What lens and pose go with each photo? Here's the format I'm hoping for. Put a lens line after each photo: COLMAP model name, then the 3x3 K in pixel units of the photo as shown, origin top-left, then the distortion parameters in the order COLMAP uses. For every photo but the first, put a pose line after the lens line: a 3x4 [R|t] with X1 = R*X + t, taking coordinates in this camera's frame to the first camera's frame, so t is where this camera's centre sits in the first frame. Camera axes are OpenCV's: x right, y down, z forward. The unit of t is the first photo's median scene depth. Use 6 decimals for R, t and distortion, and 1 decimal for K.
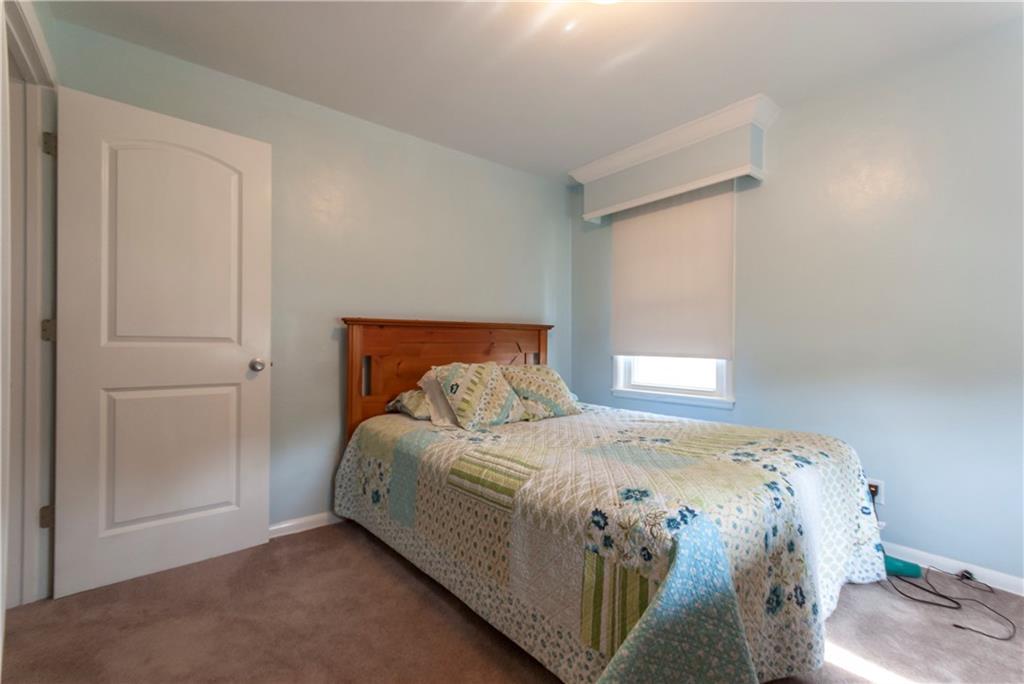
lens RADIAL K [[450.1, 0, 515.1], [0, 450.1, 341.9], [0, 0, 1]] dist [0.003748, 0.001979]
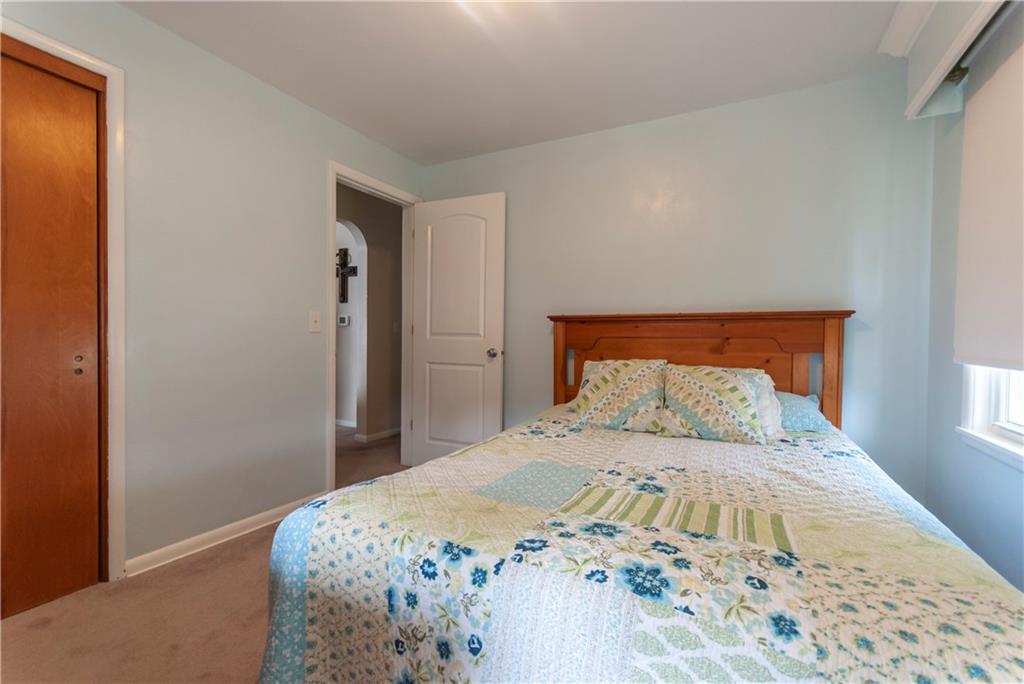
lens RADIAL K [[450.1, 0, 515.5], [0, 450.1, 341.4], [0, 0, 1]] dist [0.003748, 0.001979]
pose [[0.396624, 0.008086, -0.917946, 0.882730], [-0.002470, 0.999967, 0.007742, 0.005327], [0.917978, -0.000803, 0.396631, 0.597758]]
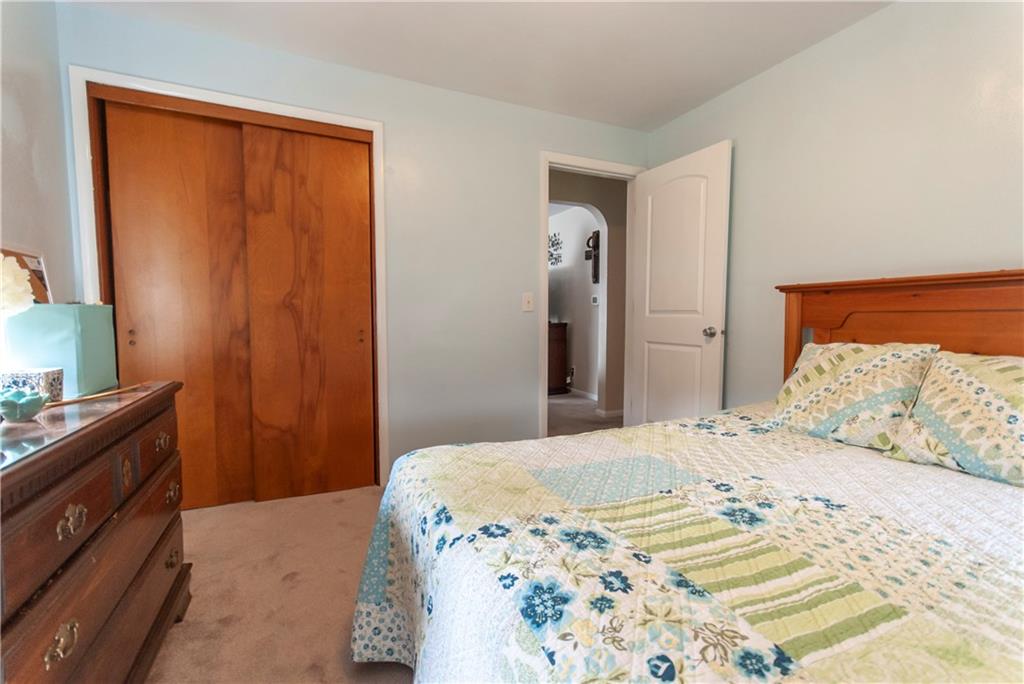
lens RADIAL K [[450.1, 0, 515.5], [0, 450.1, 342.9], [0, 0, 1]] dist [0.003748, 0.001979]
pose [[-0.249261, 0.054589, -0.966897, 0.874819], [0.006785, 0.998484, 0.054623, 0.012004], [0.968413, 0.007055, -0.249254, 0.933711]]
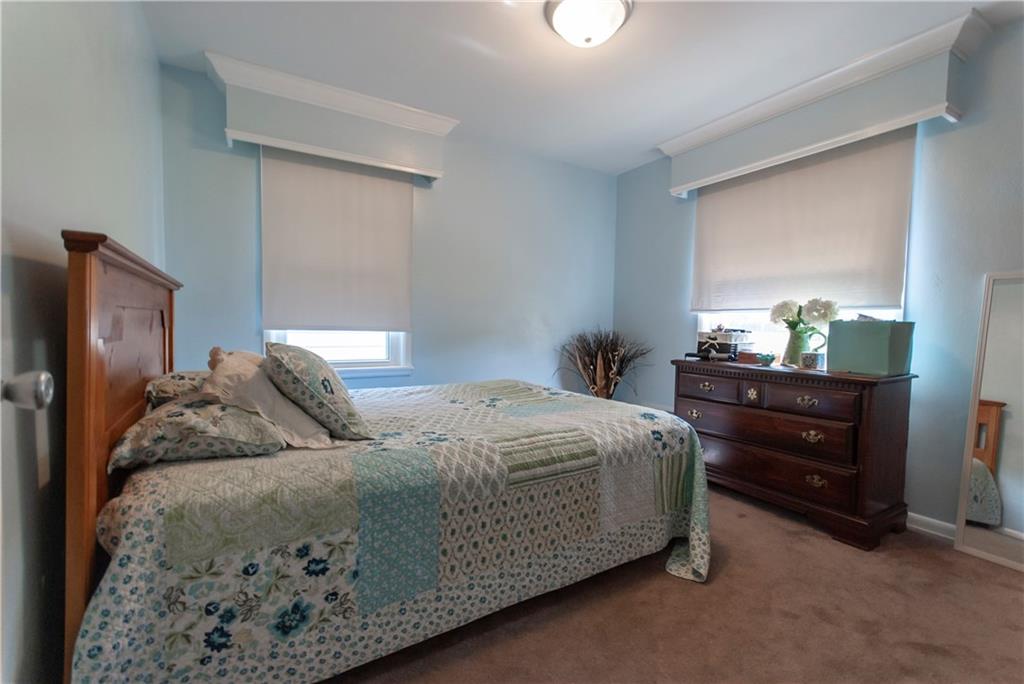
lens RADIAL K [[450.1, 0, 511.2], [0, 450.1, 345.8], [0, 0, 1]] dist [0.003748, 0.001979]
pose [[0.145124, -0.049625, 0.988168, -0.892086], [-0.023071, 0.998300, 0.053523, 0.010148], [-0.989145, -0.030566, 0.143732, 0.820774]]
